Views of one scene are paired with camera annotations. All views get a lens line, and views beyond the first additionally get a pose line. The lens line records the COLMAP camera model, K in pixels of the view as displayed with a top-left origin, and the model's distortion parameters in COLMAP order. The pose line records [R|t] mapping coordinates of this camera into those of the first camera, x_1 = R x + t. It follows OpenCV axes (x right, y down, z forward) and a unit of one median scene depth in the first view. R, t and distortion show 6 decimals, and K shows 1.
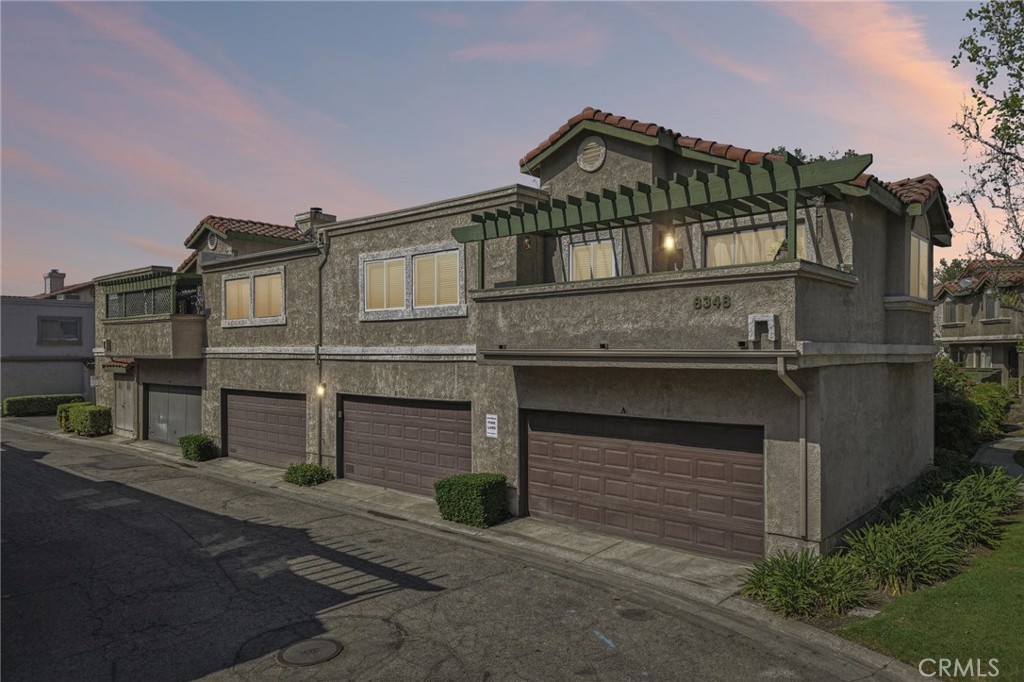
lens RADIAL K [[684.5, 0, 512.0], [0, 684.5, 341.0], [0, 0, 1]] dist [0.042482, -0.003142]
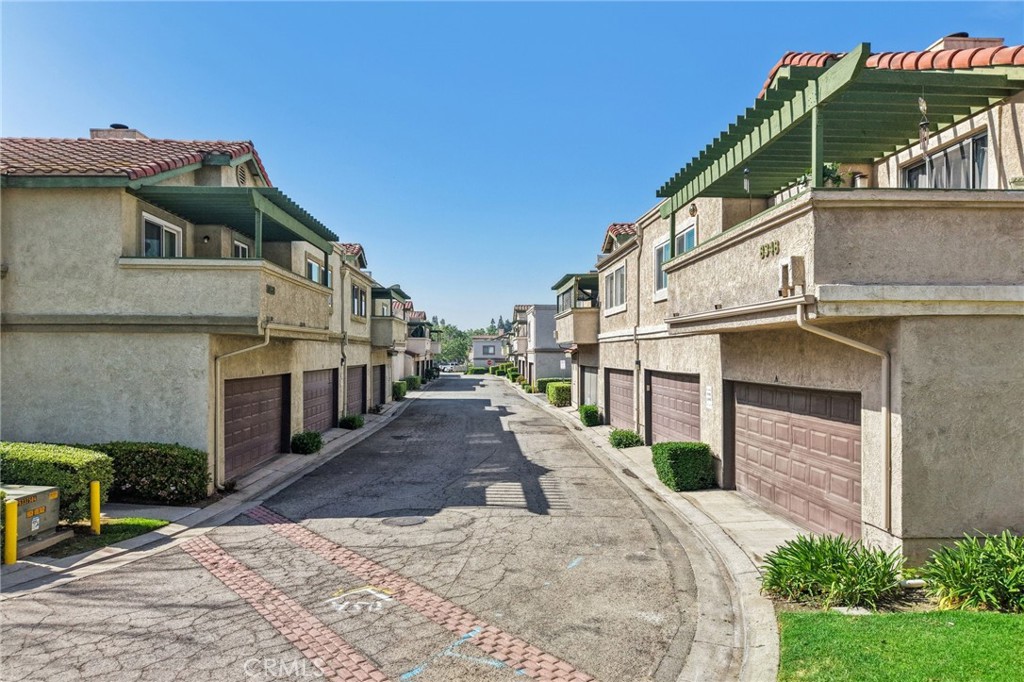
lens RADIAL K [[684.5, 0, 512.0], [0, 684.5, 341.0], [0, 0, 1]] dist [0.042482, -0.003142]
pose [[0.697038, -0.010746, -0.716953, 0.617856], [0.007570, 0.999942, -0.007628, 0.059161], [0.716994, -0.000110, 0.697079, 0.110272]]
